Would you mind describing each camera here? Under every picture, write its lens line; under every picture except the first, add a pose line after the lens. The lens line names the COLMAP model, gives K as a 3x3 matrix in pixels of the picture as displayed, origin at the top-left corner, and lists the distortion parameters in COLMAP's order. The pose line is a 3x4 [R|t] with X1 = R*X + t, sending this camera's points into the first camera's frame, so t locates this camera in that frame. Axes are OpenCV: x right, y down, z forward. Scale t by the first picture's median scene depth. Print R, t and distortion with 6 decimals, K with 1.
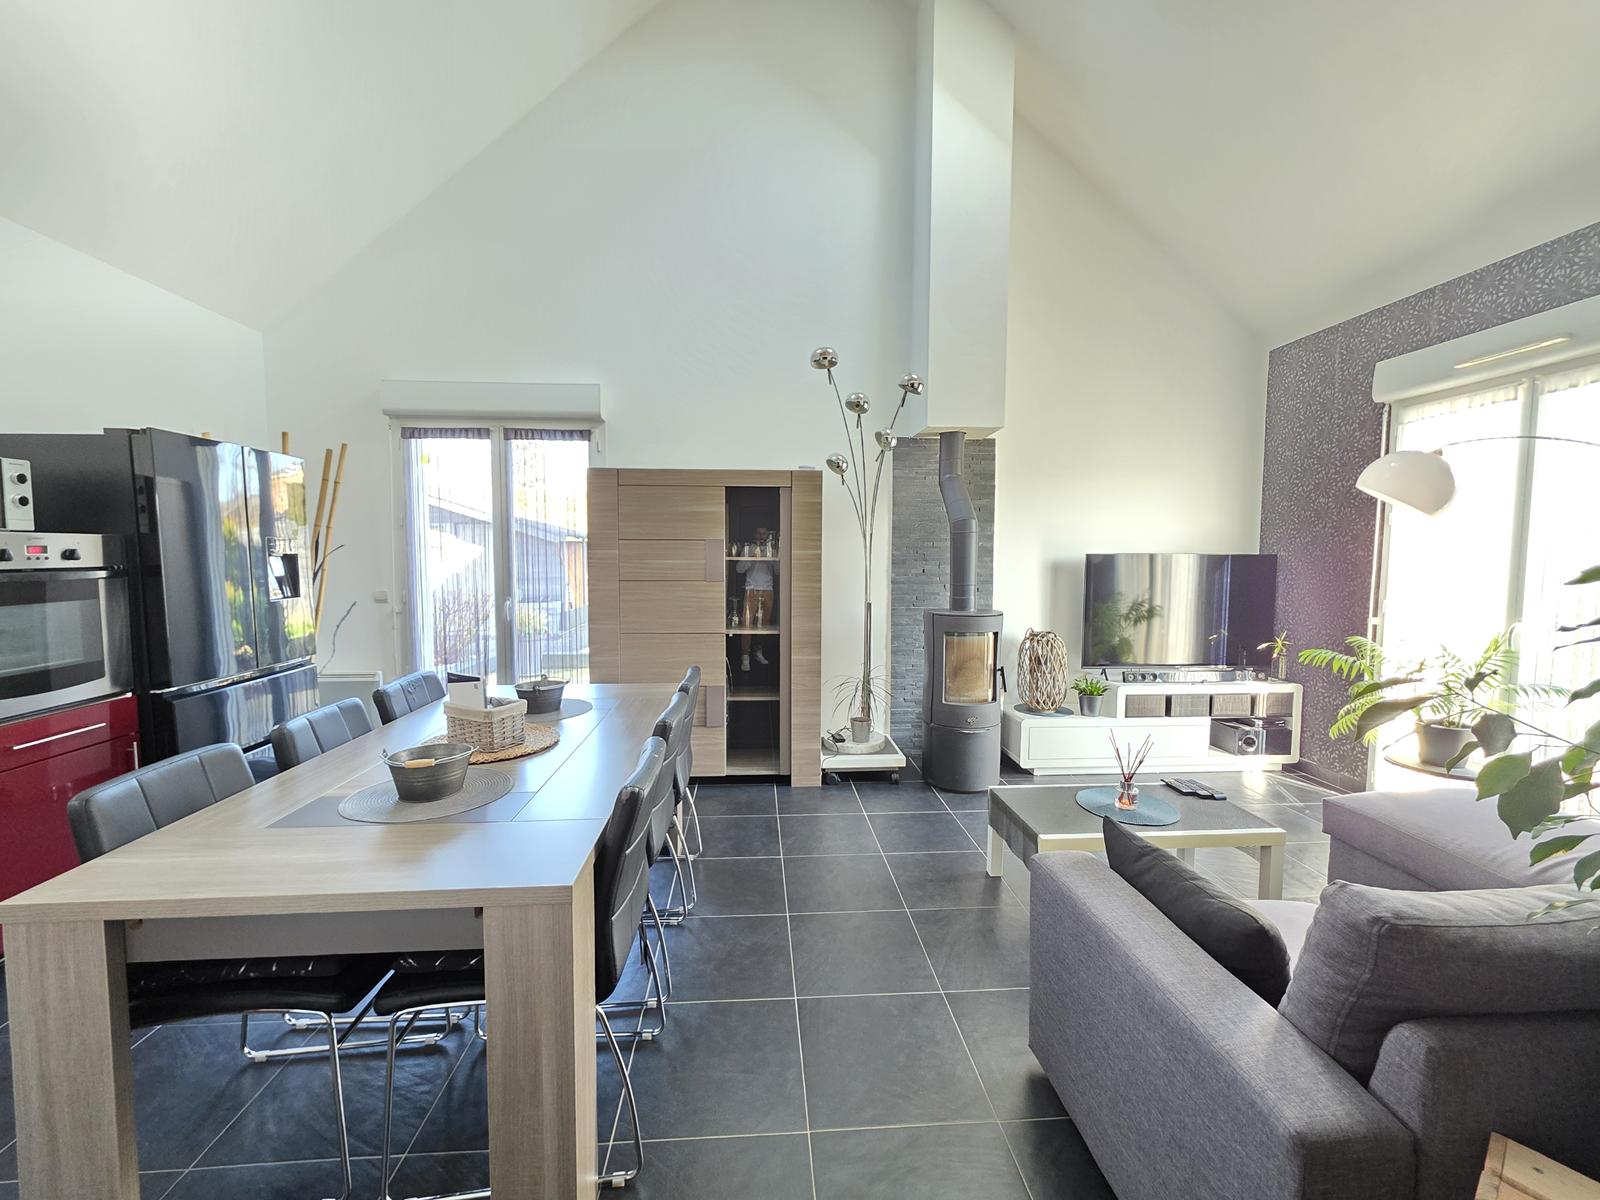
lens RADIAL K [[643.0, 0, 799.8], [0, 643.0, 596.6], [0, 0, 1]] dist [-0.004600, -0.000710]
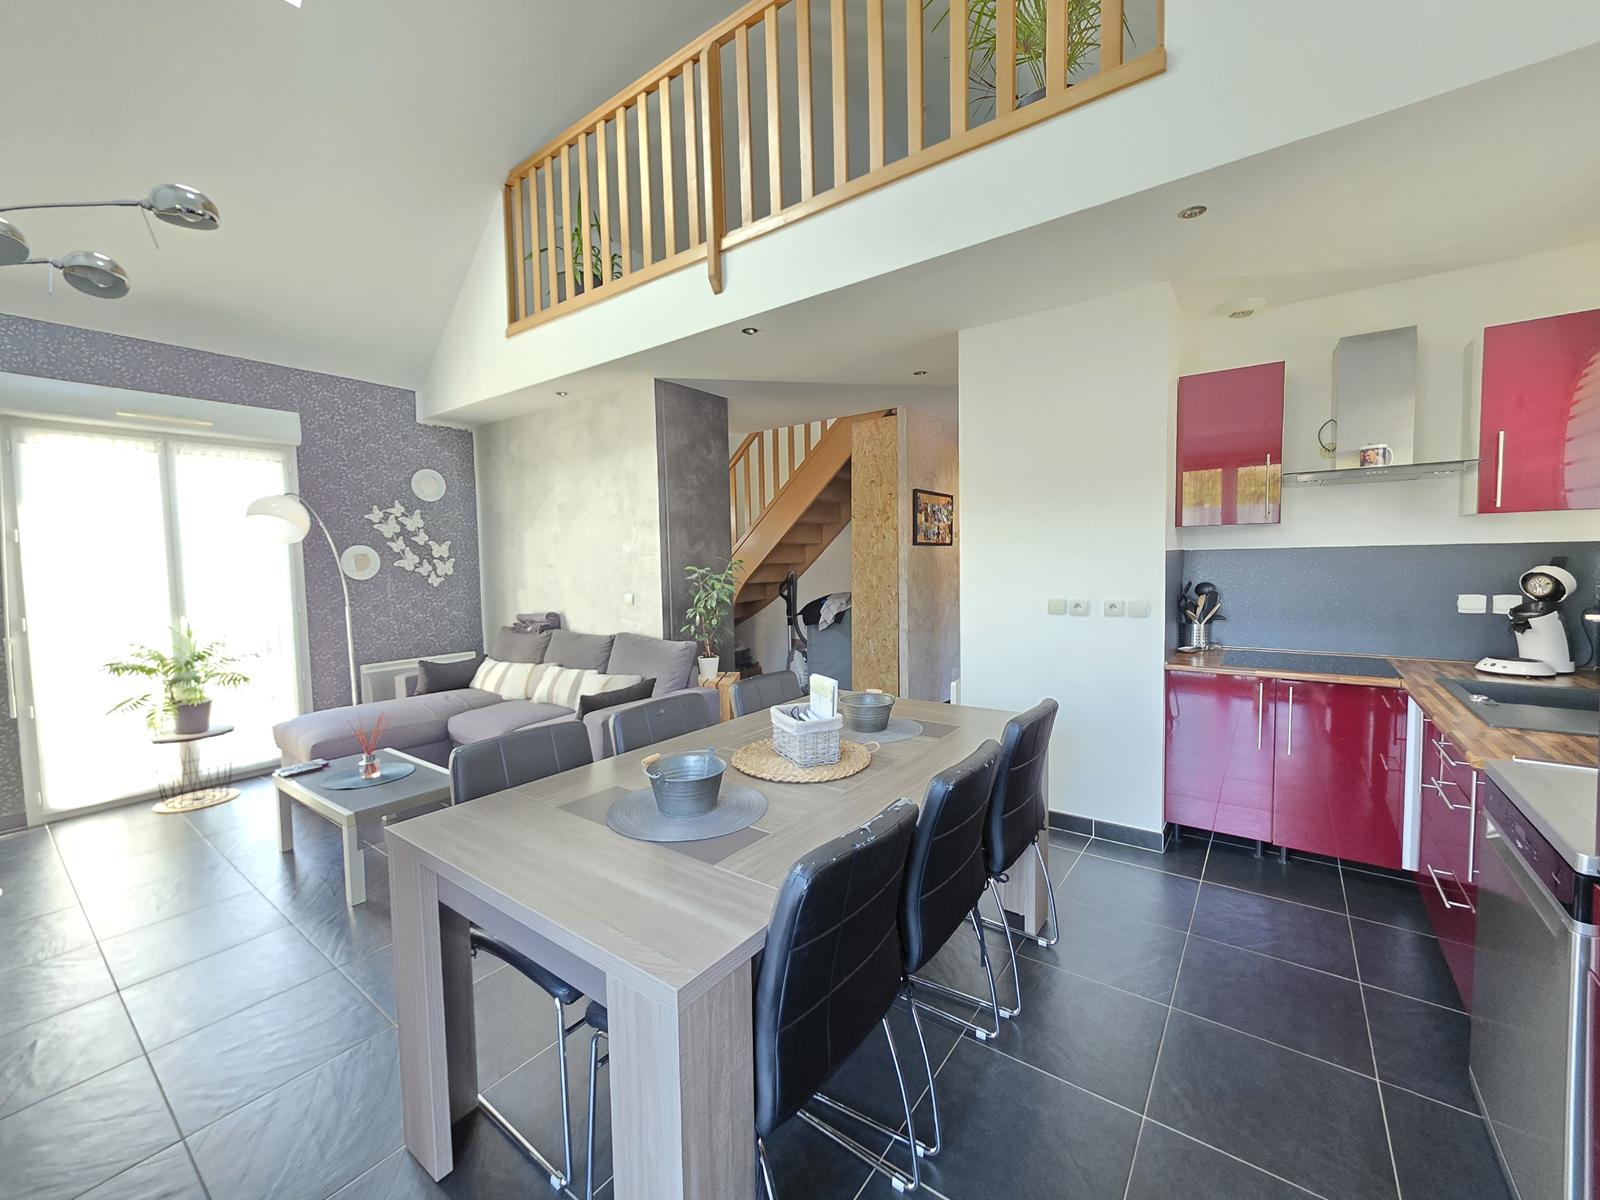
lens RADIAL K [[643.0, 0, 793.9], [0, 643.0, 599.1], [0, 0, 1]] dist [-0.004600, -0.000710]
pose [[-0.753761, -0.028388, 0.656535, -0.551971], [0.059704, 0.991976, 0.111438, -0.054834], [-0.654431, 0.123195, -0.746018, 0.837234]]
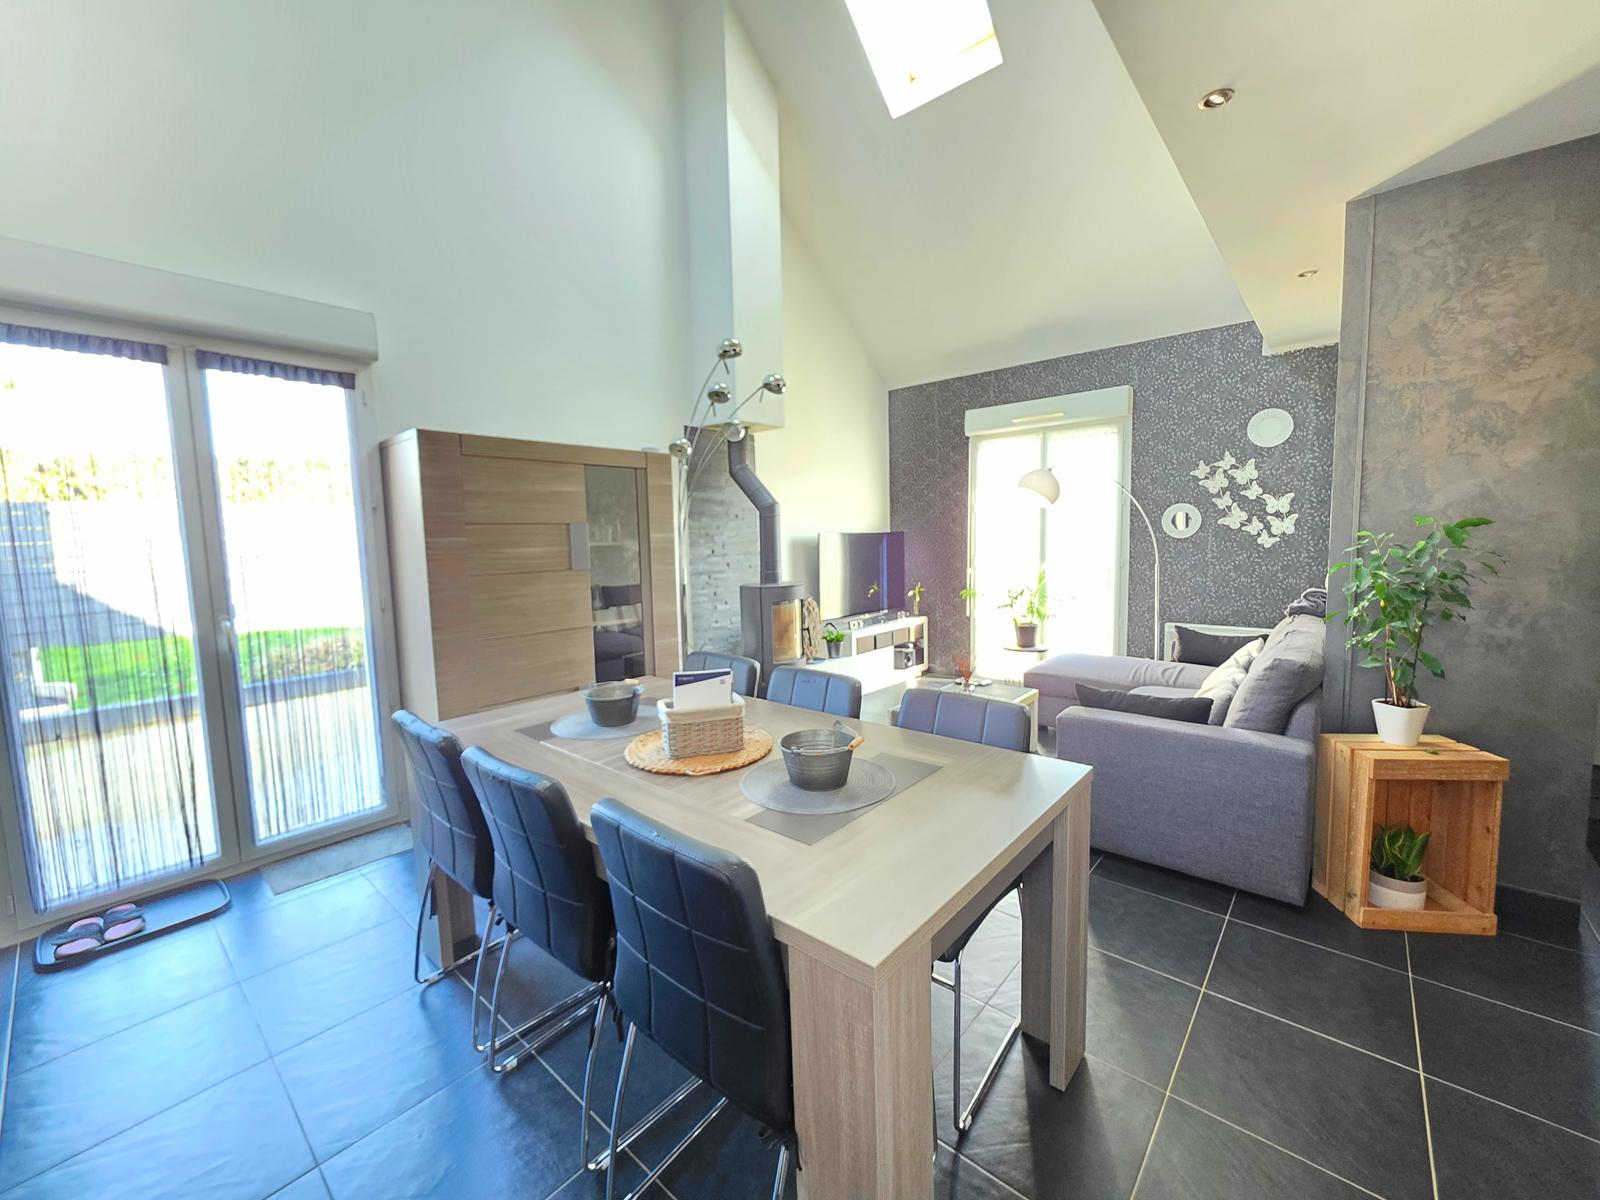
lens RADIAL K [[643.0, 0, 797.2], [0, 643.0, 601.0], [0, 0, 1]] dist [-0.004600, -0.000710]
pose [[0.704505, -0.090919, 0.703852, -0.508617], [0.071912, 0.995801, 0.056652, -0.008528], [-0.706047, 0.010703, 0.708084, 0.134541]]
